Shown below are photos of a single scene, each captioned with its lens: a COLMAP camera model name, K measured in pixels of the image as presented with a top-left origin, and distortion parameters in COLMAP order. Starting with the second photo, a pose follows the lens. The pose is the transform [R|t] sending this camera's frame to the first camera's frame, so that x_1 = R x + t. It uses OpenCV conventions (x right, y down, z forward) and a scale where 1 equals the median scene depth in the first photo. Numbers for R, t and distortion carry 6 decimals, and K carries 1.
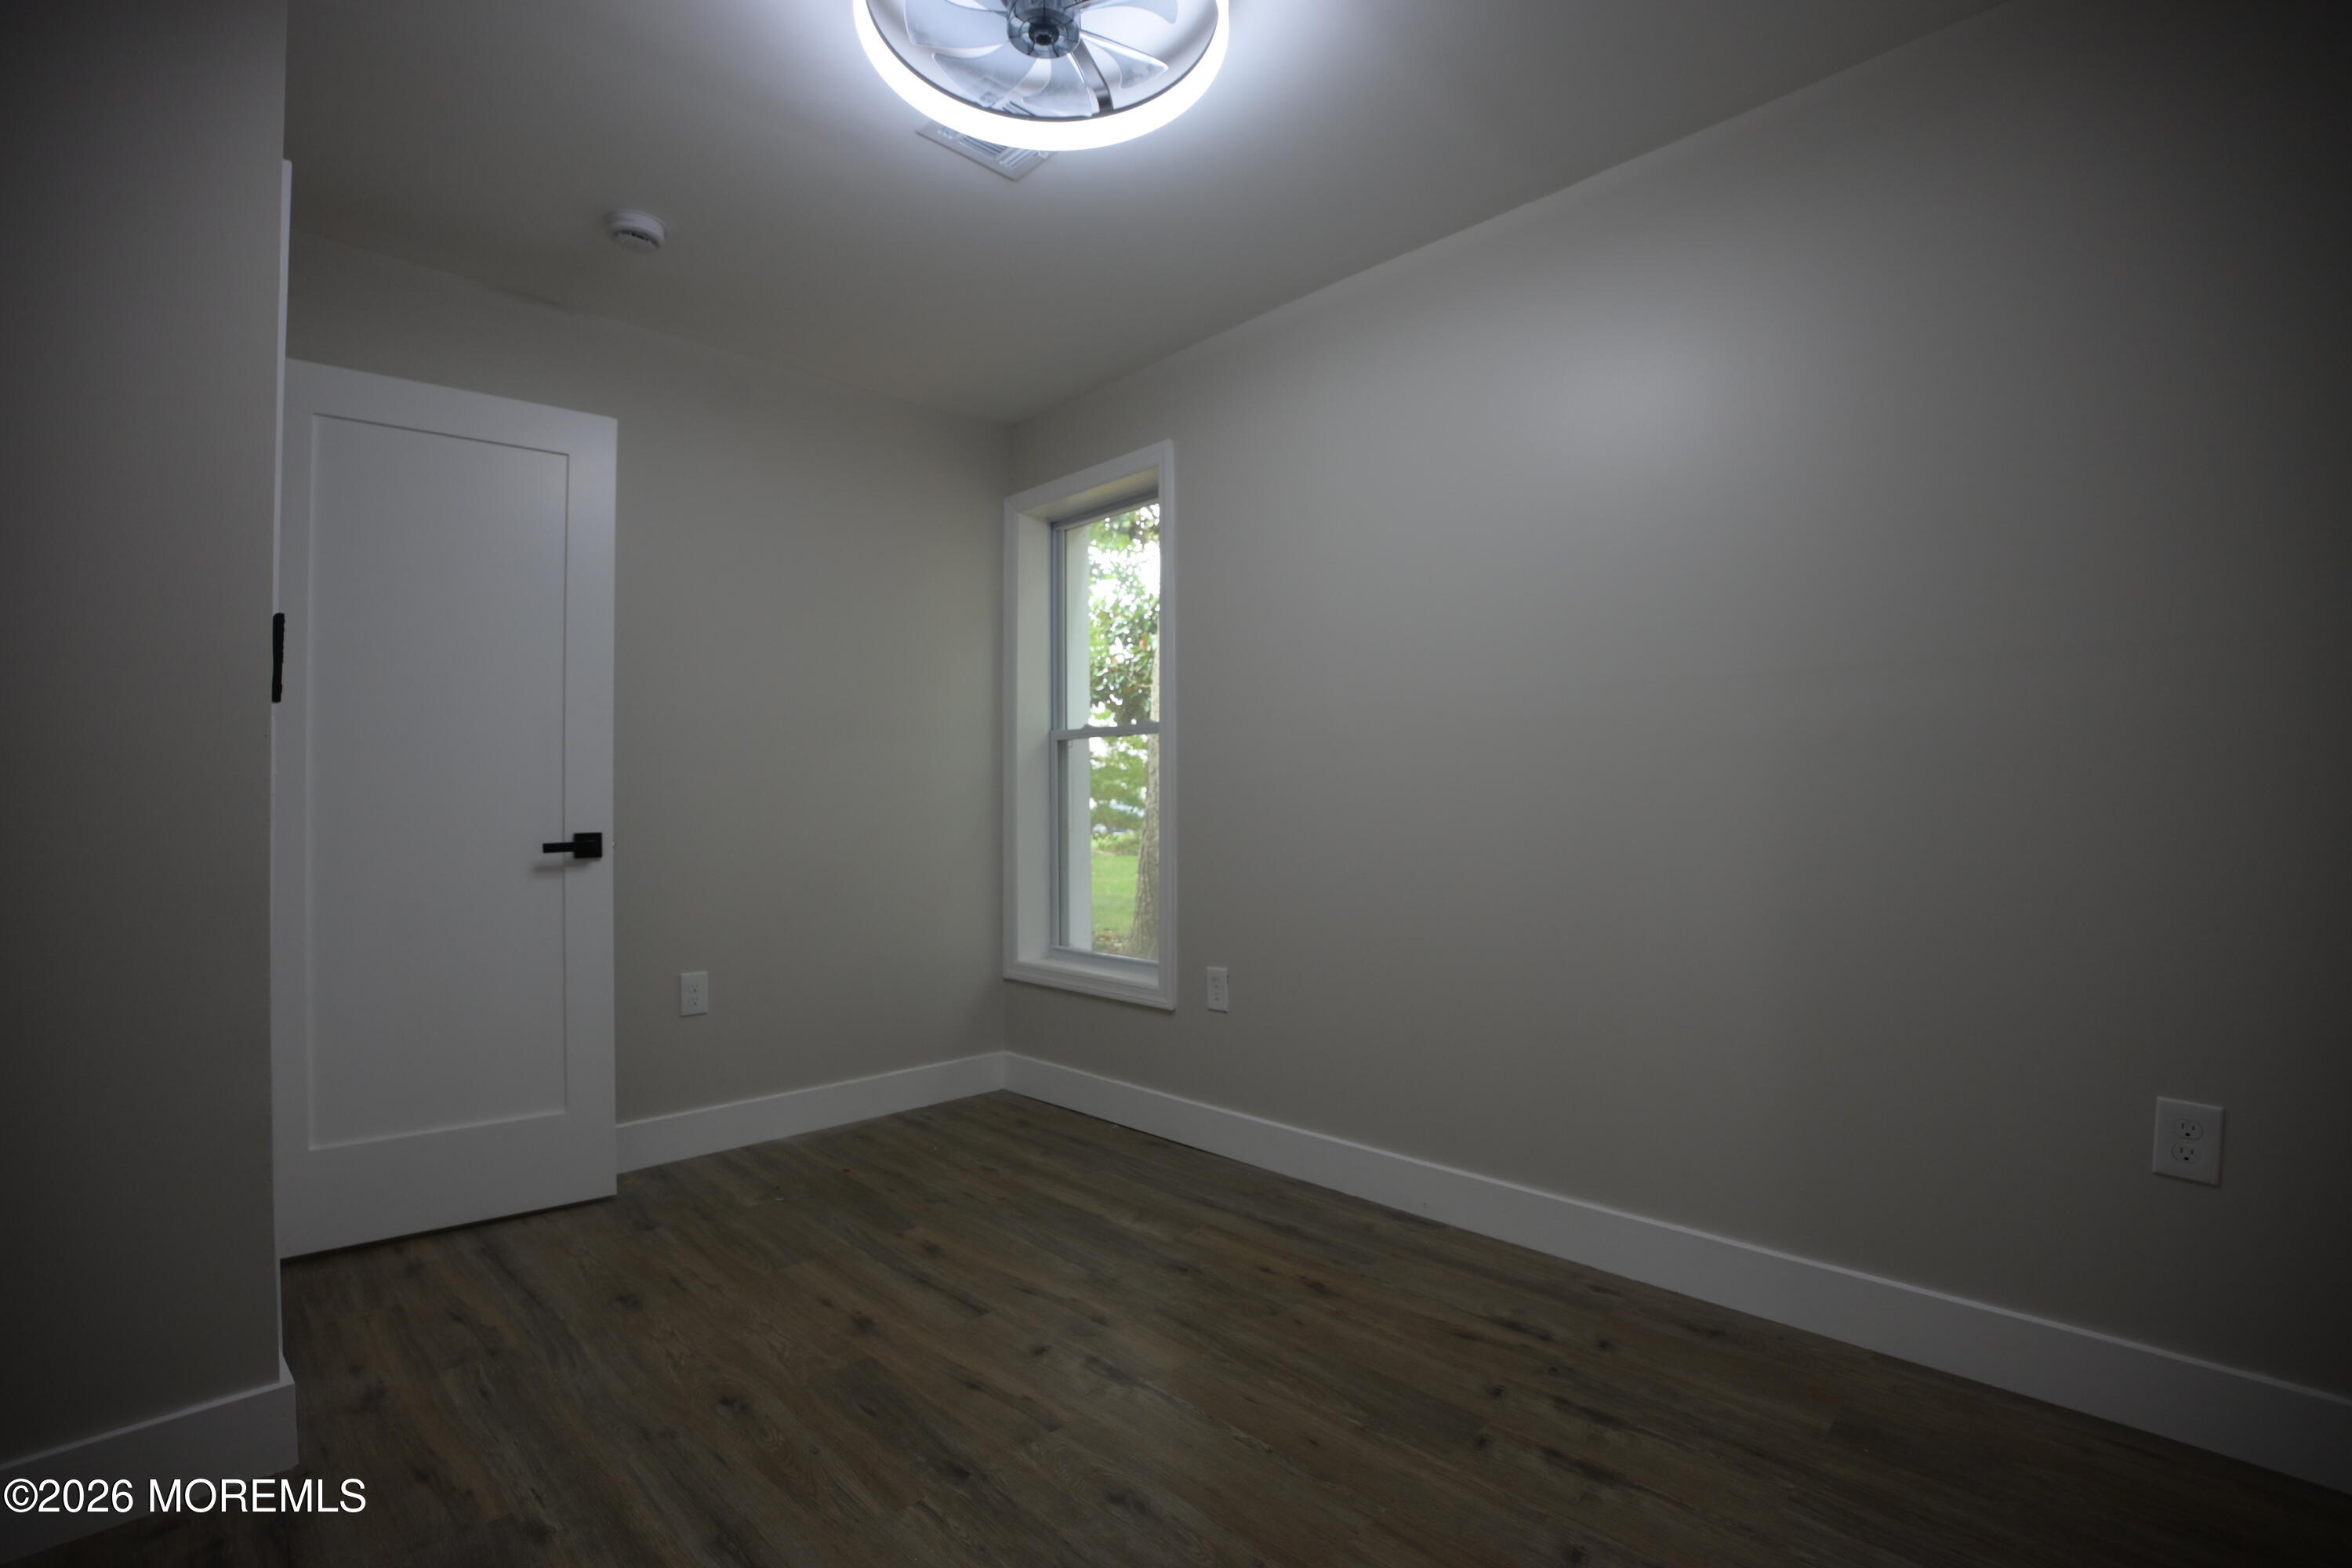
lens RADIAL K [[1070.2, 0, 1161.2], [0, 1070.2, 796.7], [0, 0, 1]] dist [-0.065275, 0.018453]
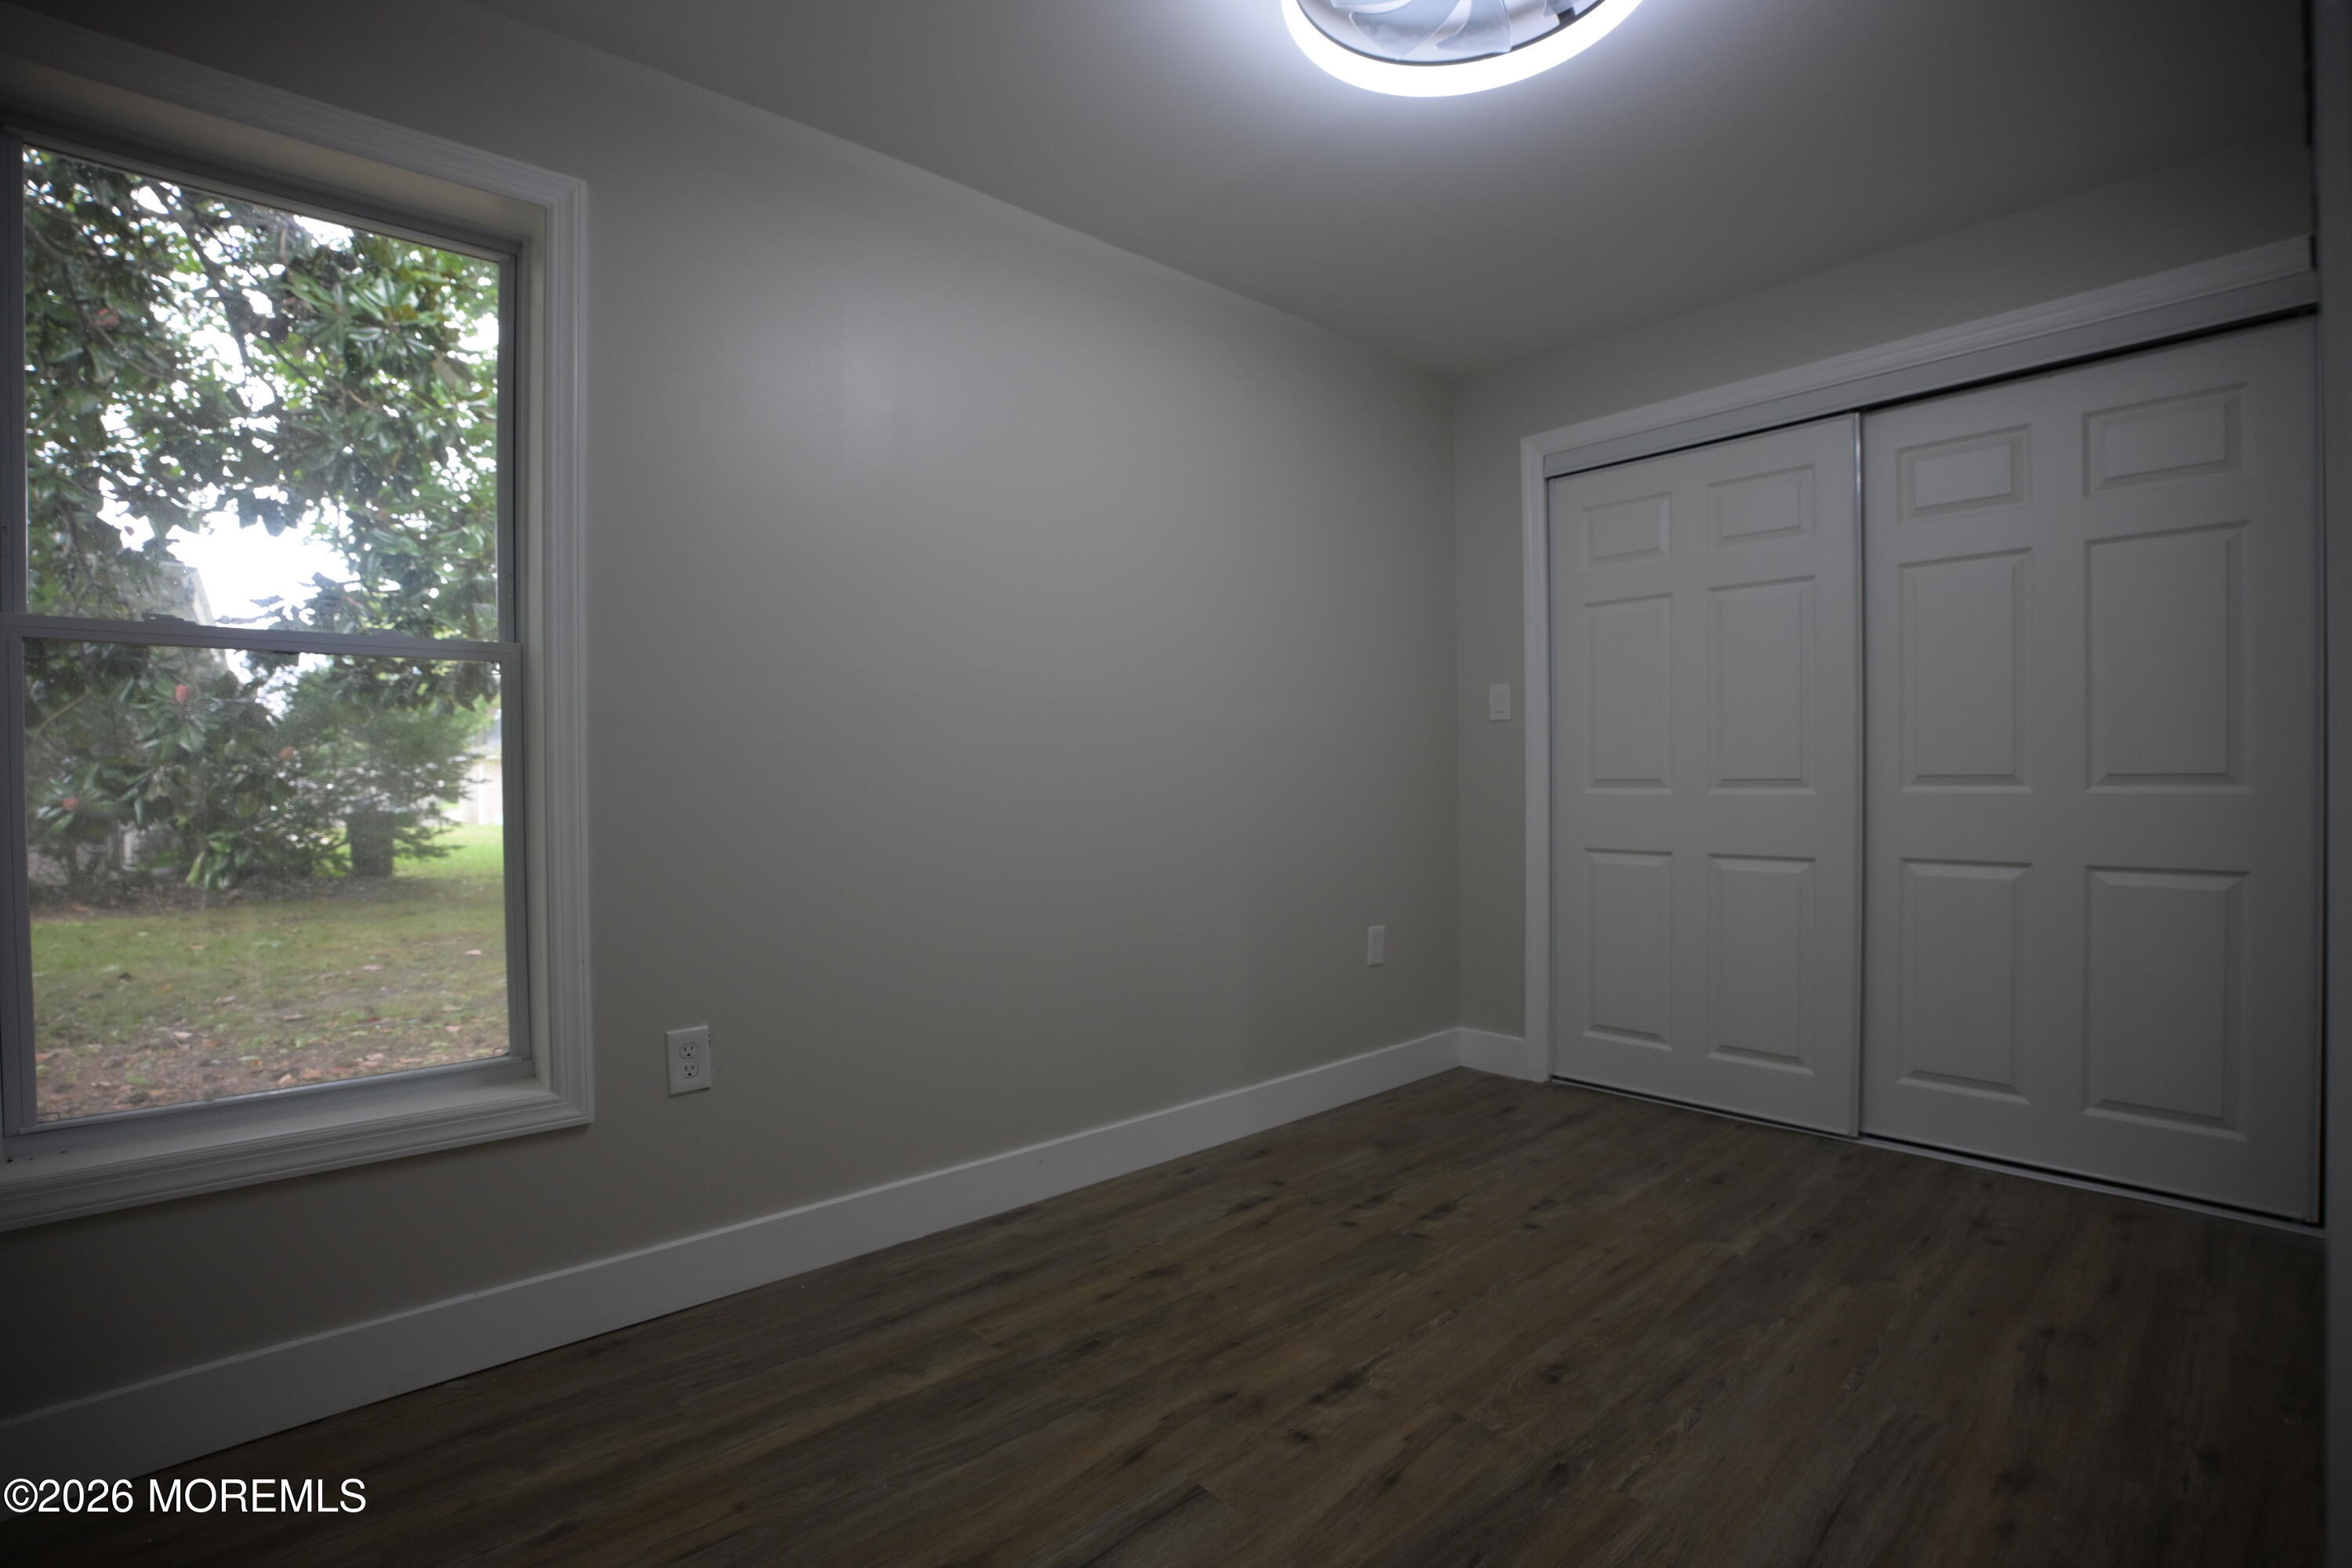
lens RADIAL K [[1070.2, 0, 1161.2], [0, 1070.2, 796.7], [0, 0, 1]] dist [-0.065275, 0.018453]
pose [[0.043586, 0.002742, 0.999046, -0.847911], [0.002869, 0.999992, -0.002870, 0.026146], [-0.999046, 0.002991, 0.043578, 0.968971]]
